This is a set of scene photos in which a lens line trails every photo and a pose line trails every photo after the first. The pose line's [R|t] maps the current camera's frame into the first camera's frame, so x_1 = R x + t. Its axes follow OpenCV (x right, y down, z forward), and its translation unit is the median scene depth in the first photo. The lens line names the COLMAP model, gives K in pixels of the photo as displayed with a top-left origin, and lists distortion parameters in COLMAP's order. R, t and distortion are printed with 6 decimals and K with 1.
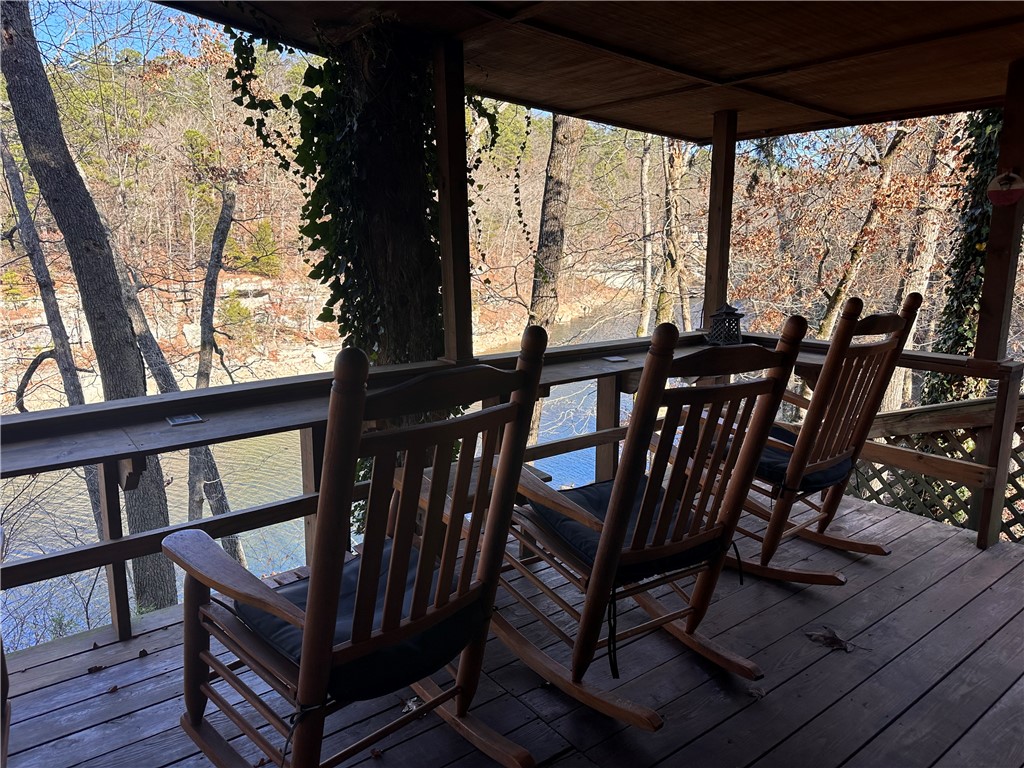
lens RADIAL K [[719.1, 0, 512.0], [0, 719.1, 384.0], [0, 0, 1]] dist [0.045760, -0.049541]
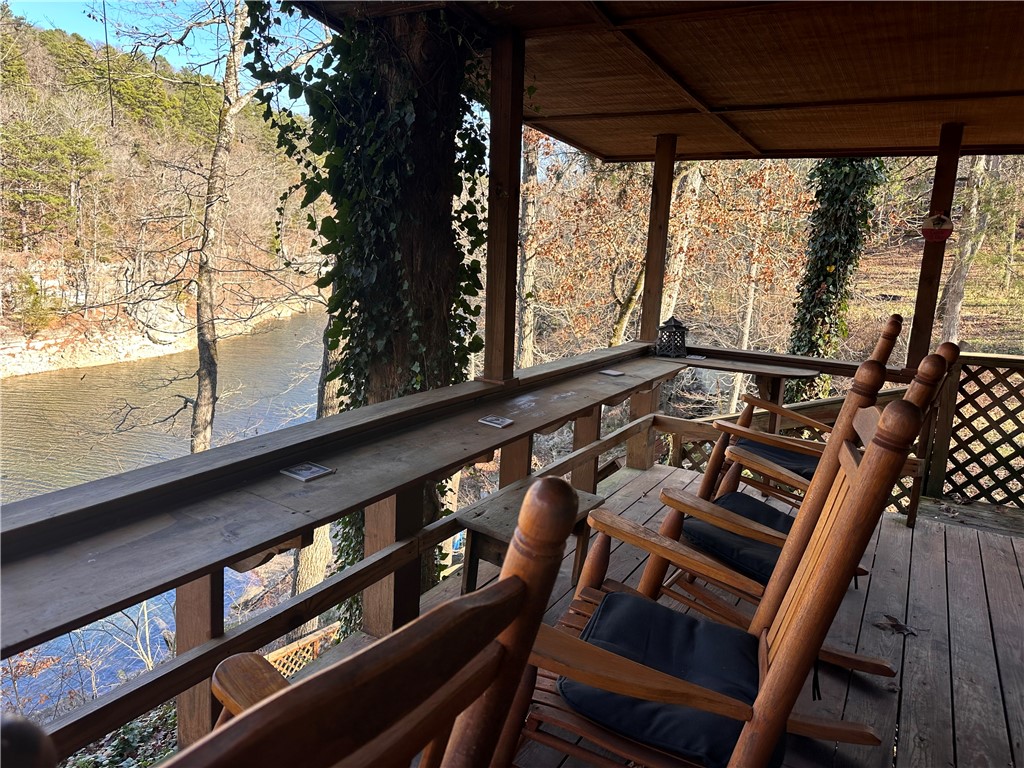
lens RADIAL K [[719.1, 0, 512.0], [0, 719.1, 384.0], [0, 0, 1]] dist [0.045760, -0.049541]
pose [[0.928551, -0.026368, 0.370268, -0.413618], [0.024205, 0.999652, 0.010487, -0.039103], [-0.370416, -0.000775, 0.928866, 0.139946]]
